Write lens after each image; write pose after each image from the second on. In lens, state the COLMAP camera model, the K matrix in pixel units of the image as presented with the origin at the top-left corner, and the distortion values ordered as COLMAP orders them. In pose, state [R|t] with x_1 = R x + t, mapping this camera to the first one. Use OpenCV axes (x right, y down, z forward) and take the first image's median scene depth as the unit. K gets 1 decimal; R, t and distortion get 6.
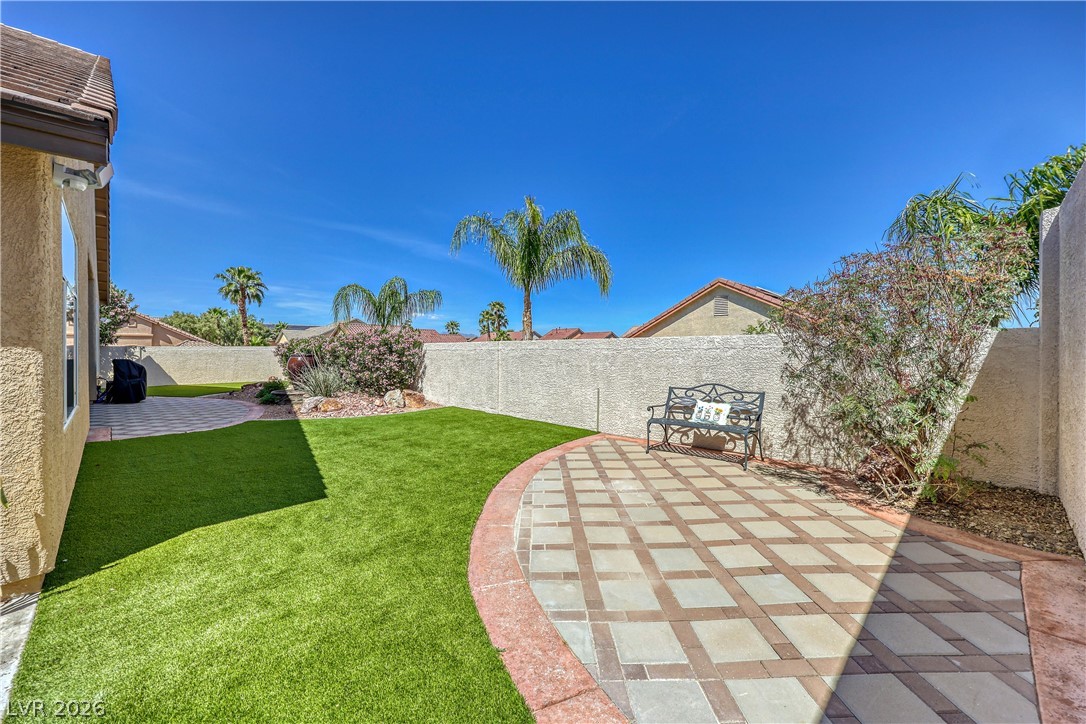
lens RADIAL K [[445.1, 0, 542.9], [0, 445.1, 357.3], [0, 0, 1]] dist [0.002561, -0.000441]
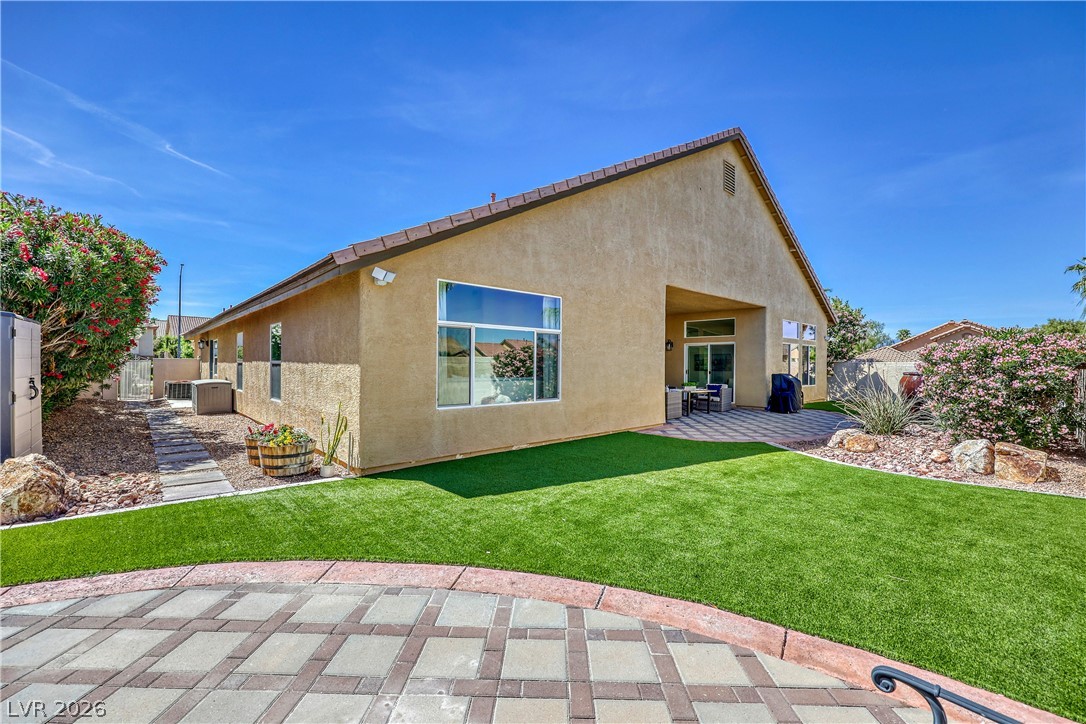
lens RADIAL K [[445.1, 0, 542.1], [0, 445.1, 362.9], [0, 0, 1]] dist [0.002561, -0.000441]
pose [[-0.050000, -0.004921, -0.998737, 0.633122], [-0.017566, 0.999838, -0.004047, -0.024465], [0.998595, 0.017342, -0.050078, 1.250088]]
